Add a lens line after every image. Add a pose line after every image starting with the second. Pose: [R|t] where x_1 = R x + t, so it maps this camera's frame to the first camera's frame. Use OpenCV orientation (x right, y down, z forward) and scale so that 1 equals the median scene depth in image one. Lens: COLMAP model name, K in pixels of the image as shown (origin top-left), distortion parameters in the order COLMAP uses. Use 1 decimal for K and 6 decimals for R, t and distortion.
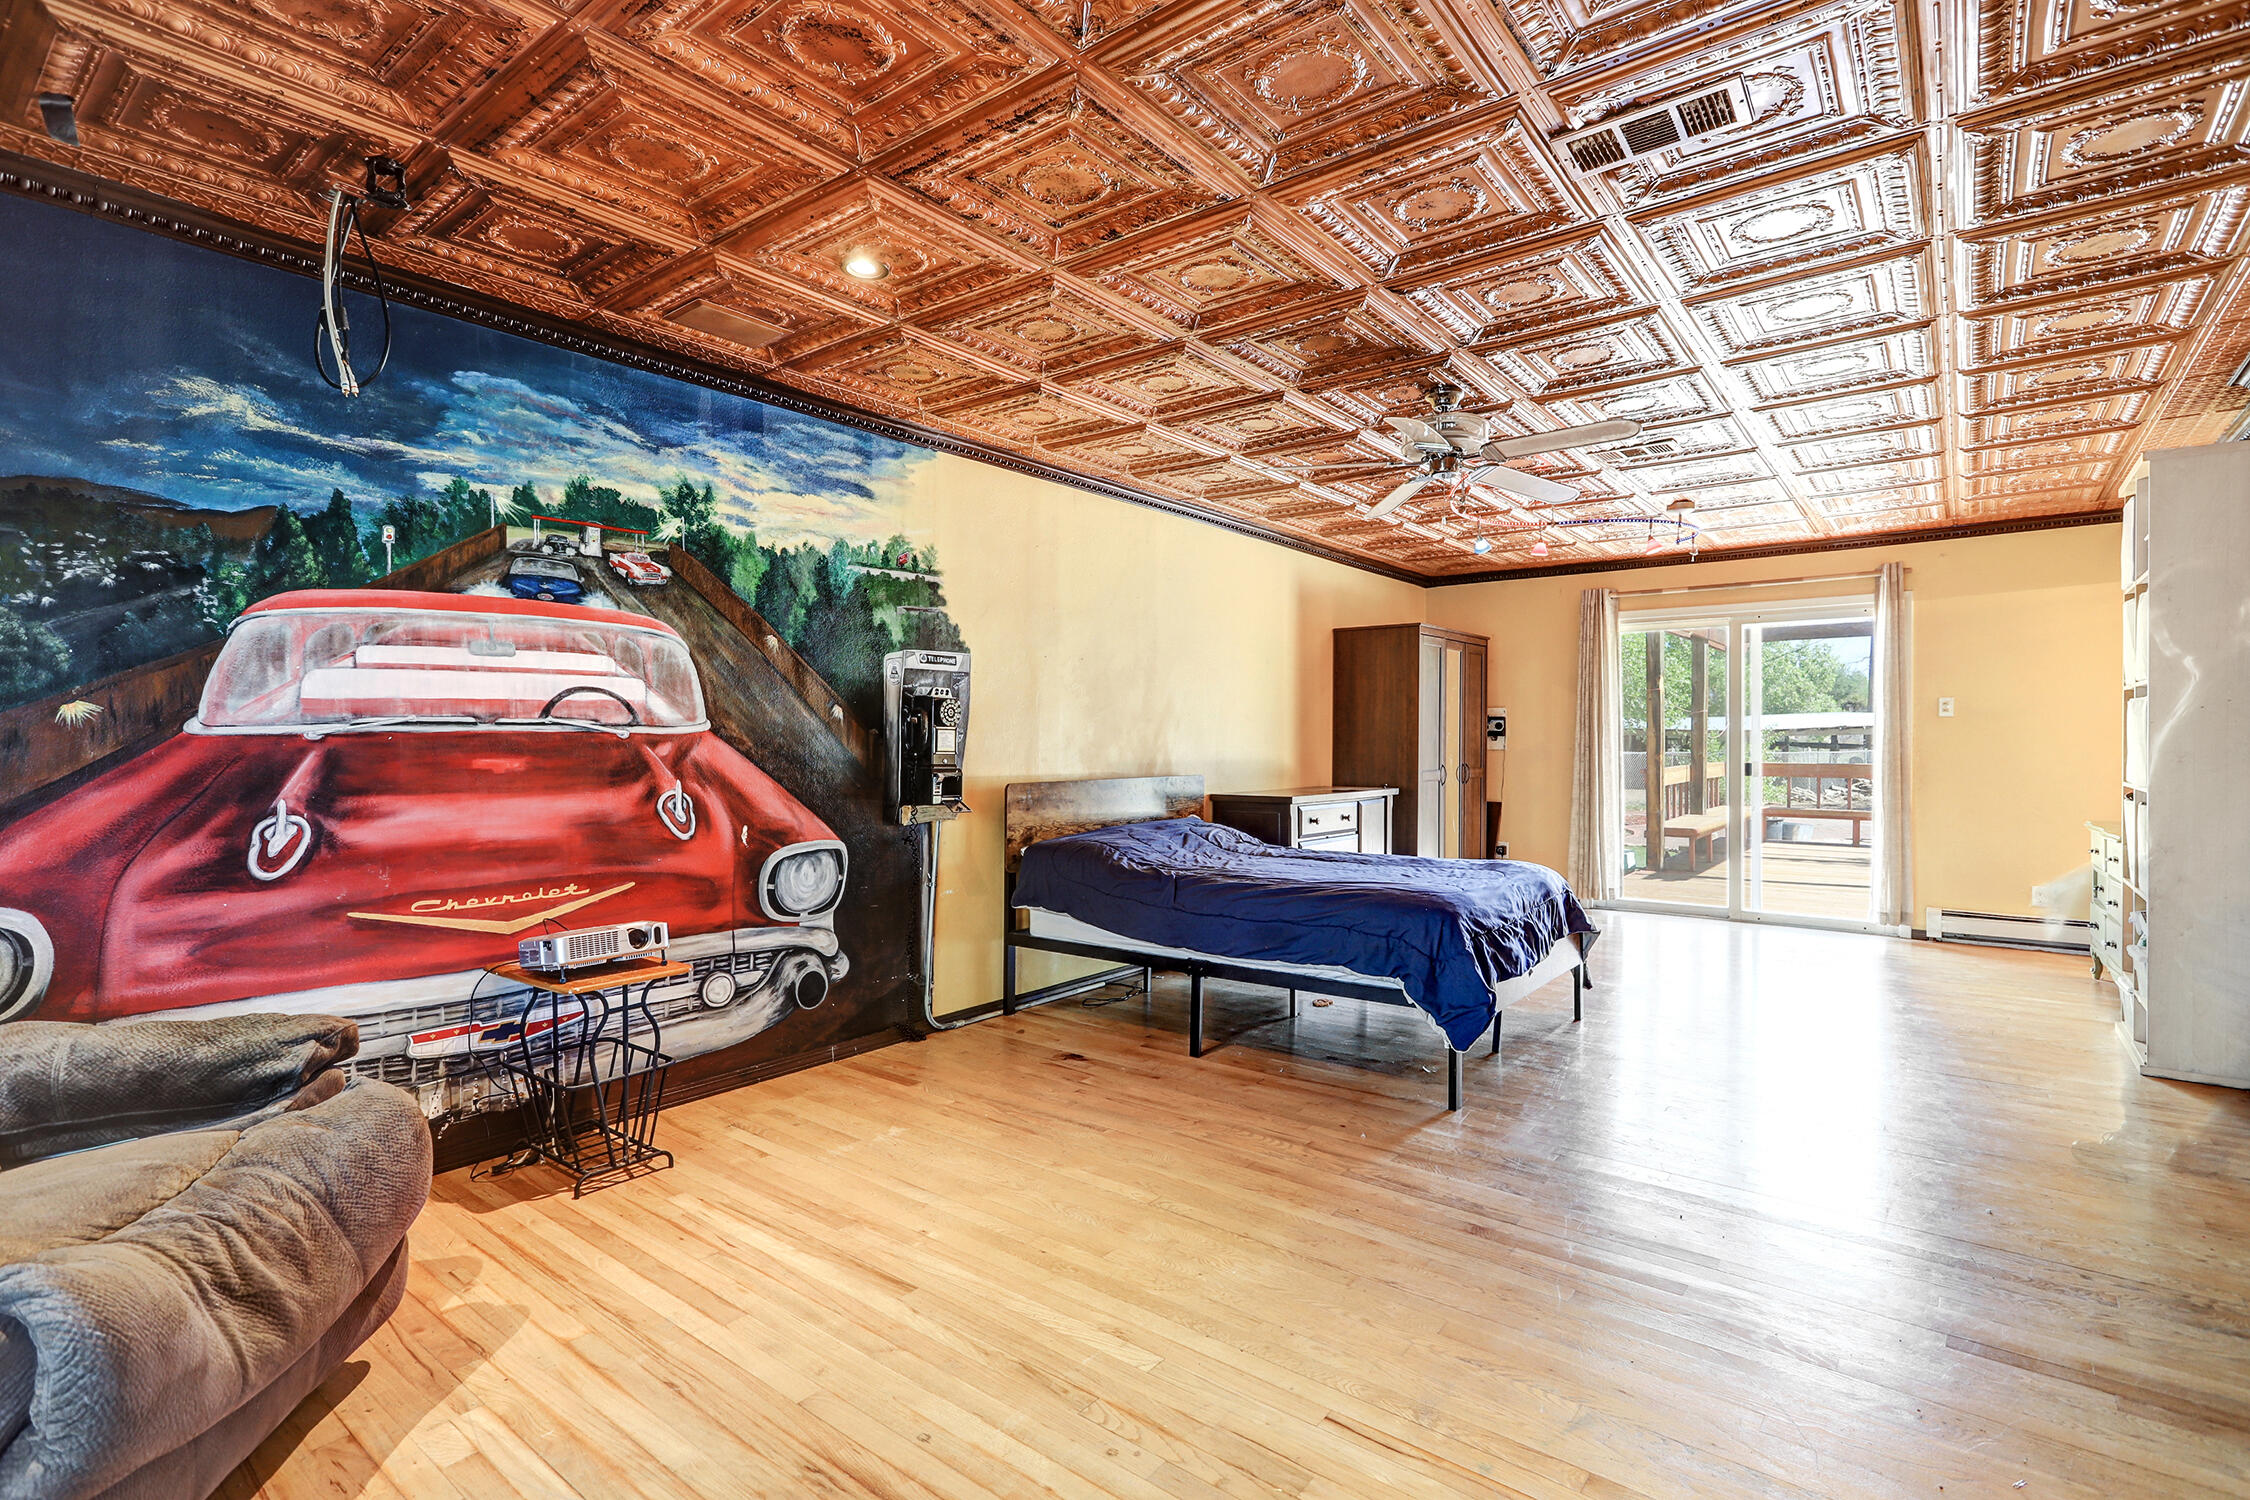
lens RADIAL K [[1060.6, 0, 1116.8], [0, 1060.6, 743.5], [0, 0, 1]] dist [-0.008275, 0.002477]
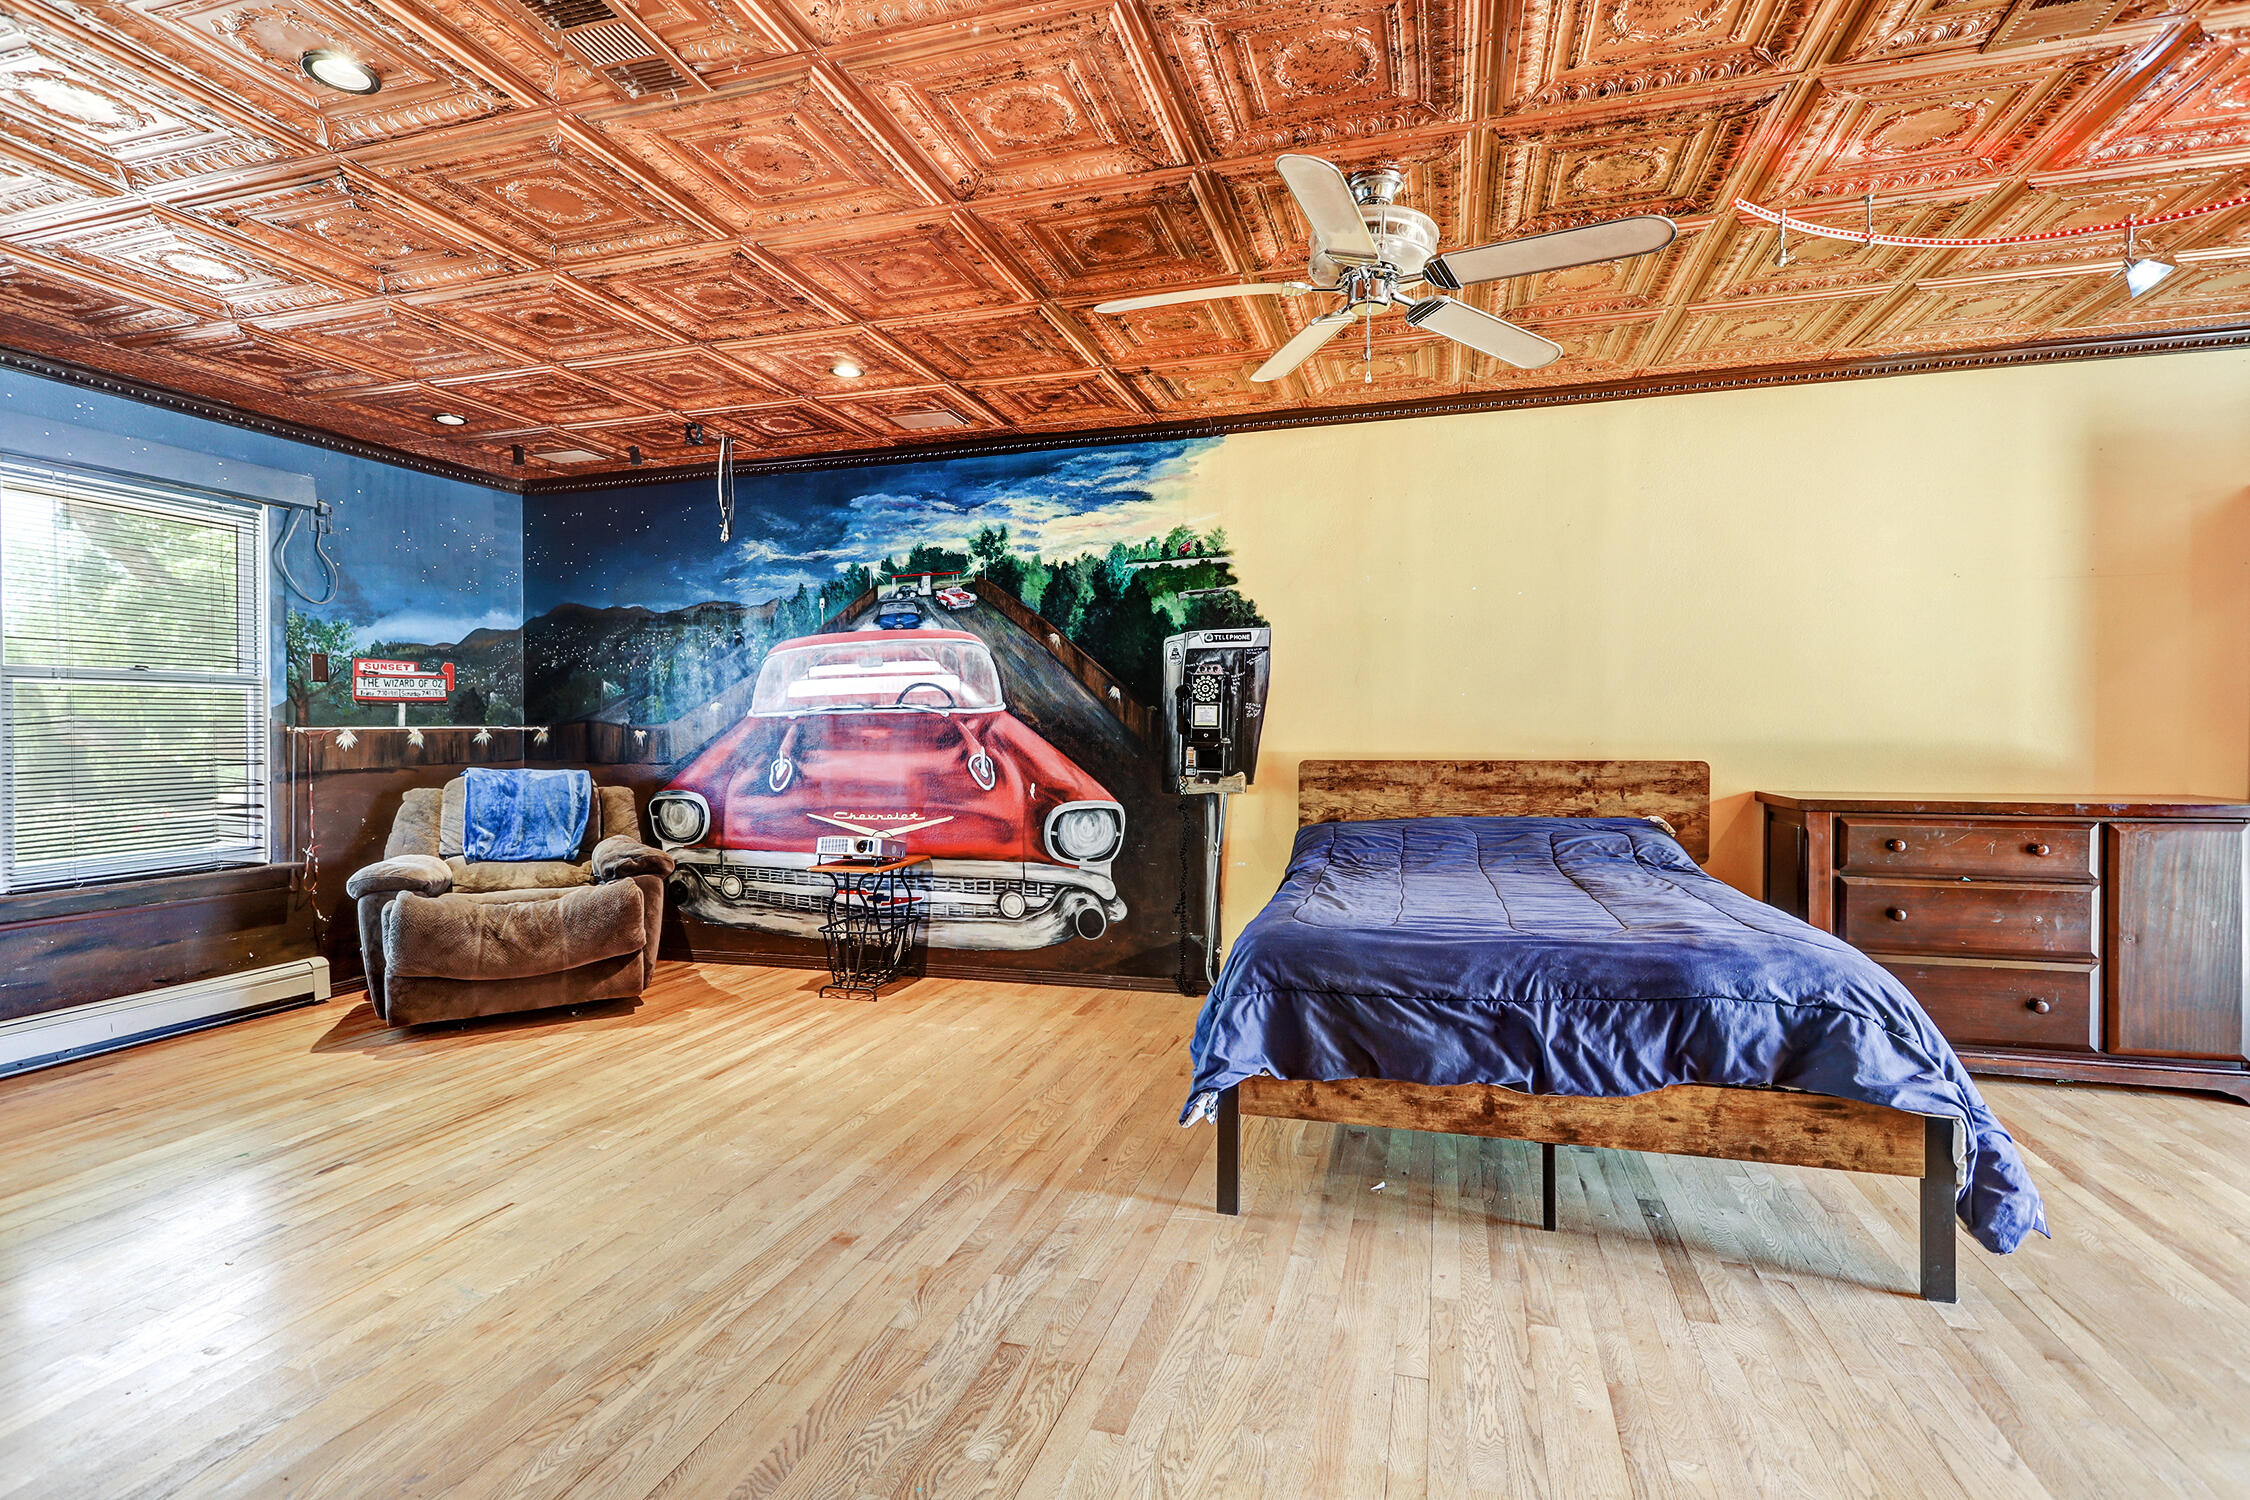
lens RADIAL K [[1060.6, 0, 1136.3], [0, 1060.6, 742.7], [0, 0, 1]] dist [-0.008275, 0.002477]
pose [[0.384894, 0.008040, -0.922926, 0.980034], [0.002629, 0.999948, 0.009808, 0.017107], [0.922957, -0.006202, 0.384853, 0.679010]]
